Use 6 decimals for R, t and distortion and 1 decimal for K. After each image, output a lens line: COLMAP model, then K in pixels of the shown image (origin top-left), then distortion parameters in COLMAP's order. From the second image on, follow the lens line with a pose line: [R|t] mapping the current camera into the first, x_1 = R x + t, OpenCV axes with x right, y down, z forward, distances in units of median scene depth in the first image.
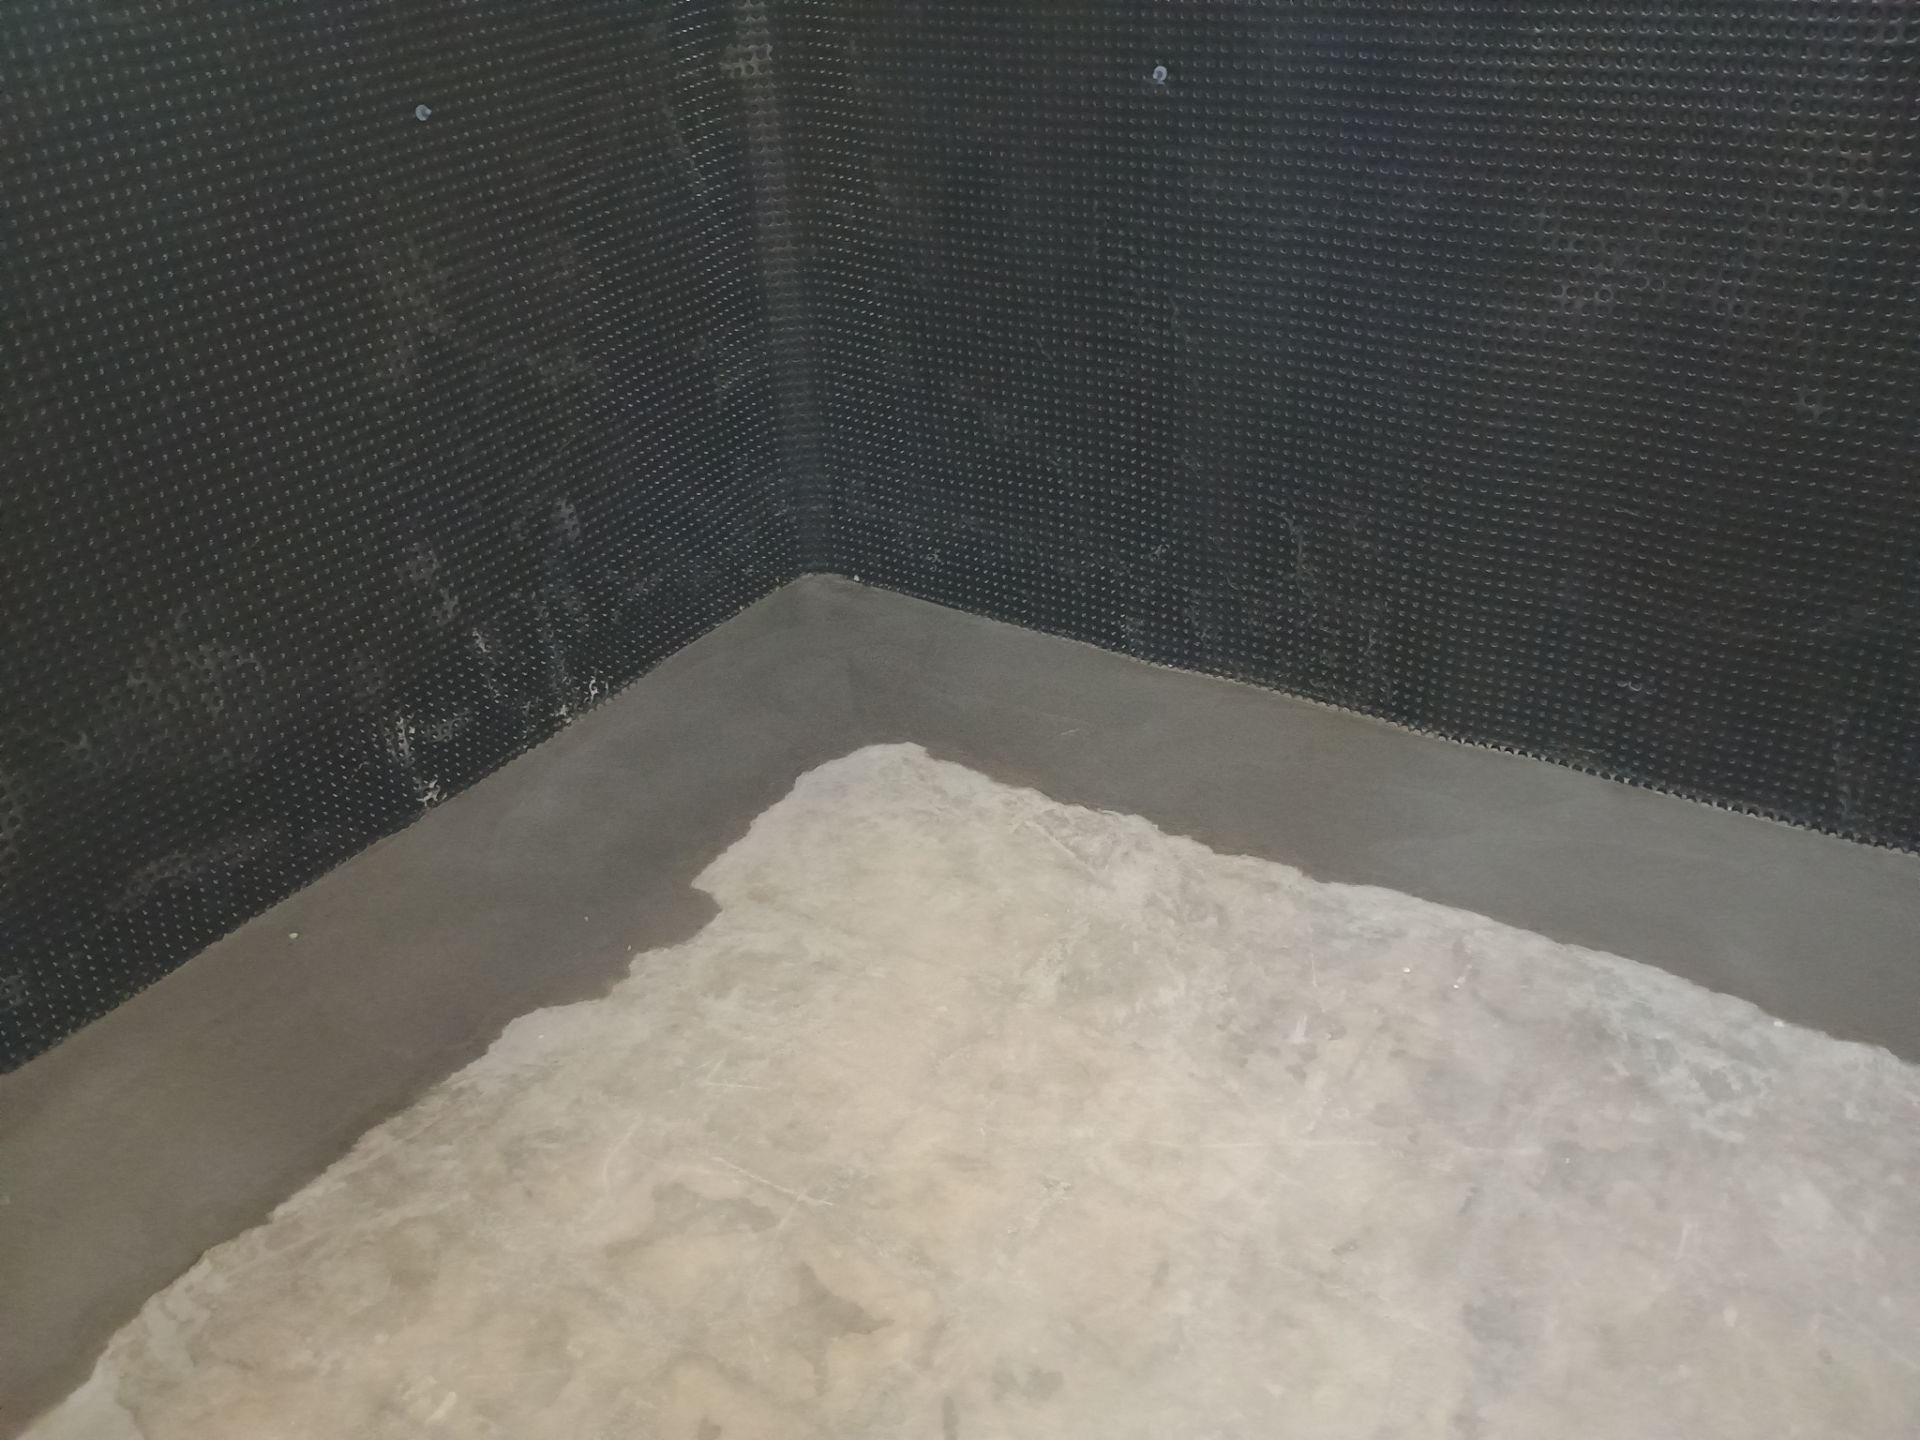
lens RADIAL K [[1654.4, 0, 971.8], [0, 1654.4, 729.2], [0, 0, 1]] dist [0.065832, -0.080480]
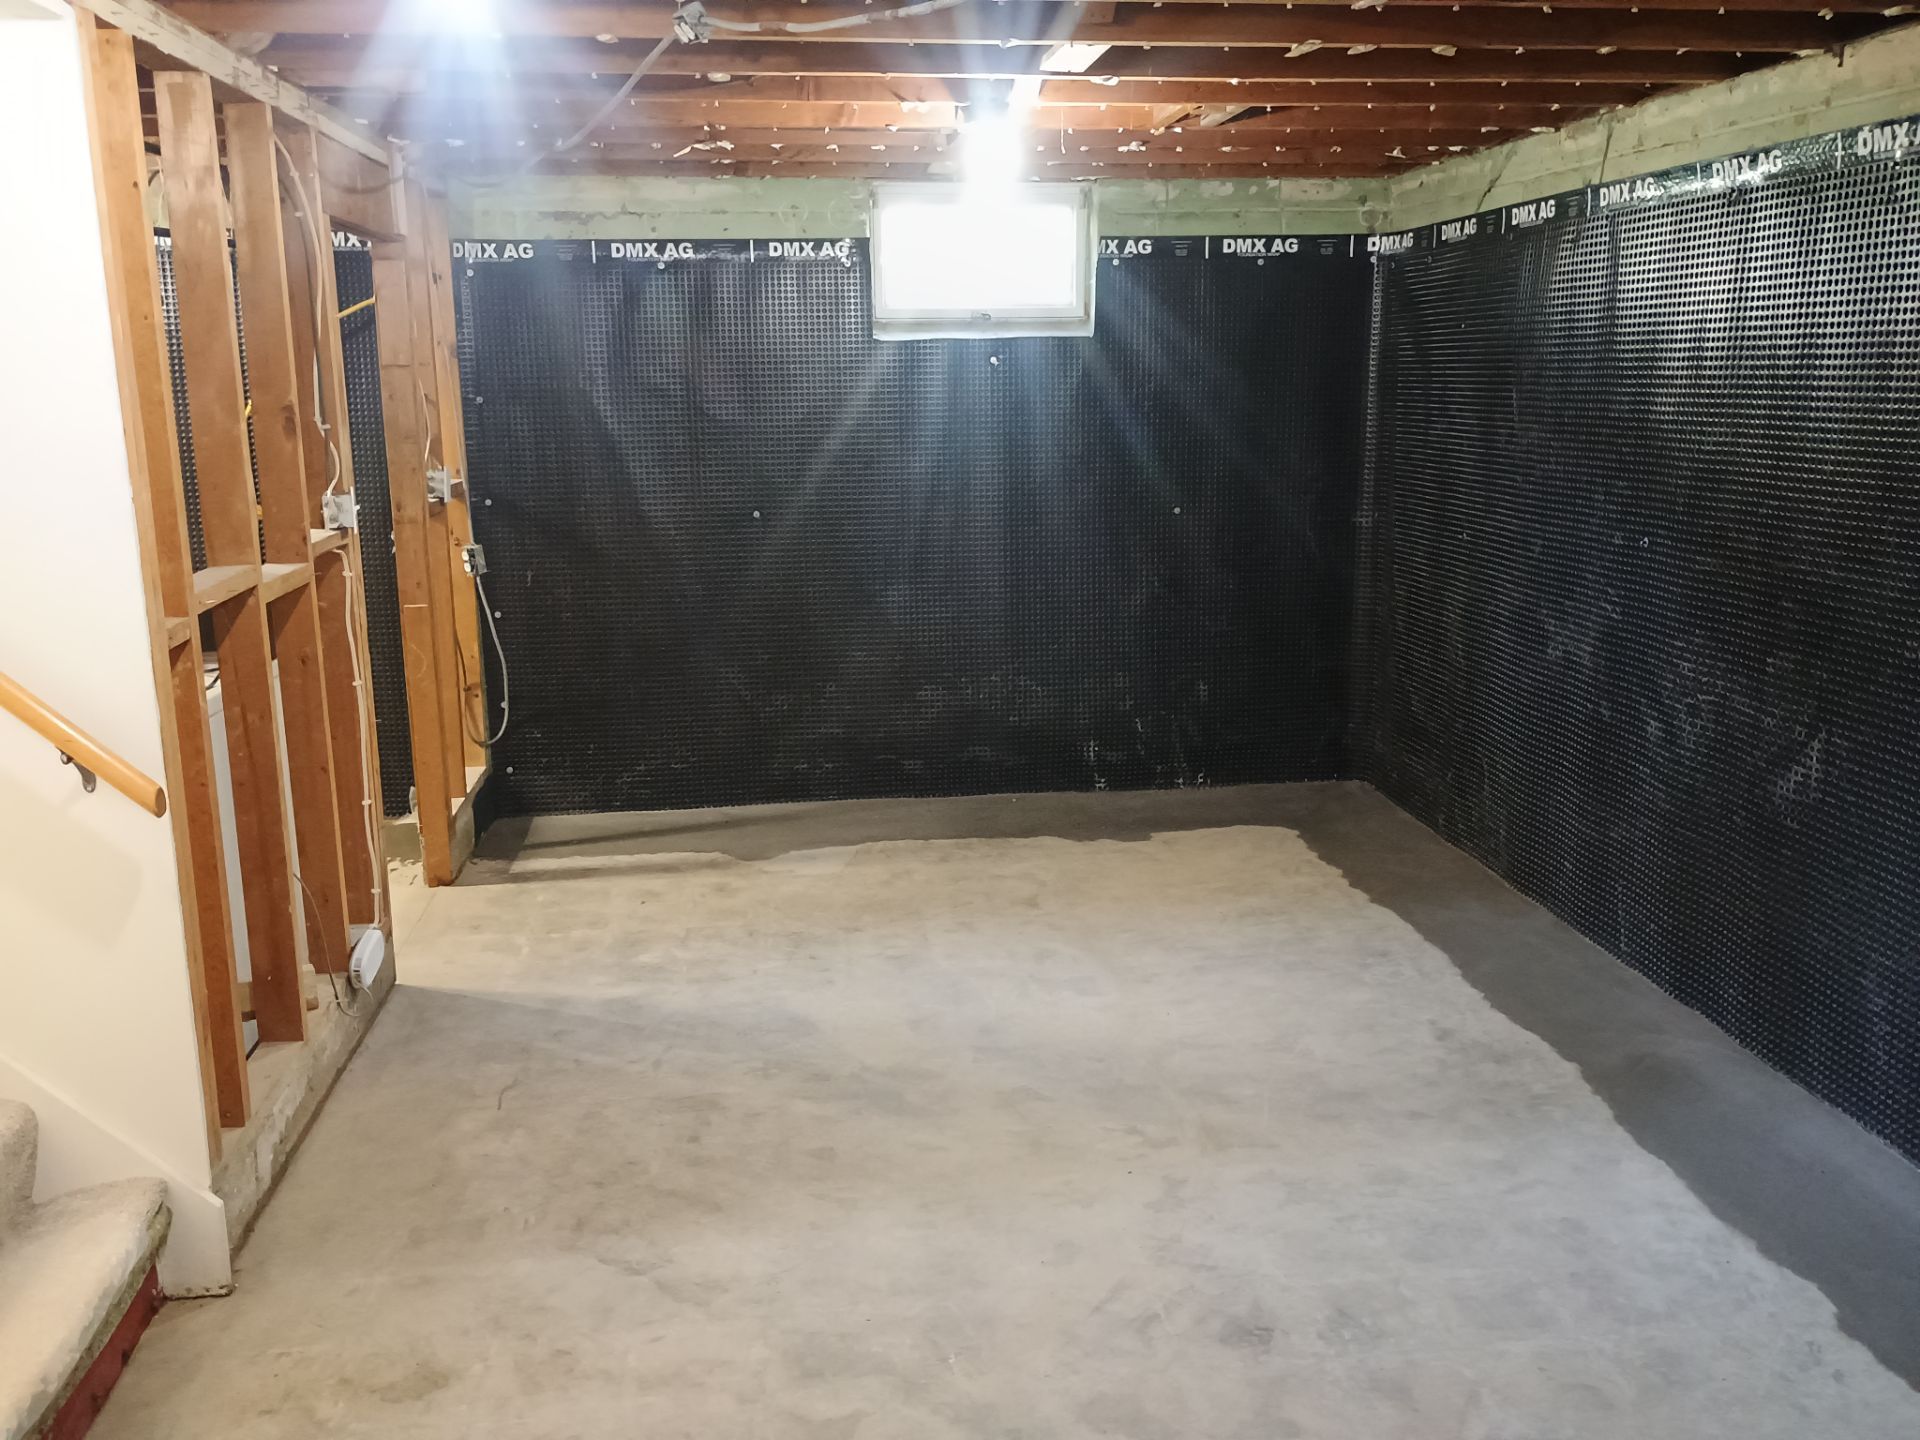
lens RADIAL K [[1654.4, 0, 952.4], [0, 1654.4, 708.5], [0, 0, 1]] dist [0.065832, -0.080480]
pose [[0.644751, 0.202739, -0.737017, 1.520537], [-0.415589, 0.902204, -0.115383, 0.372600], [0.641547, 0.380689, 0.665953, -0.863678]]
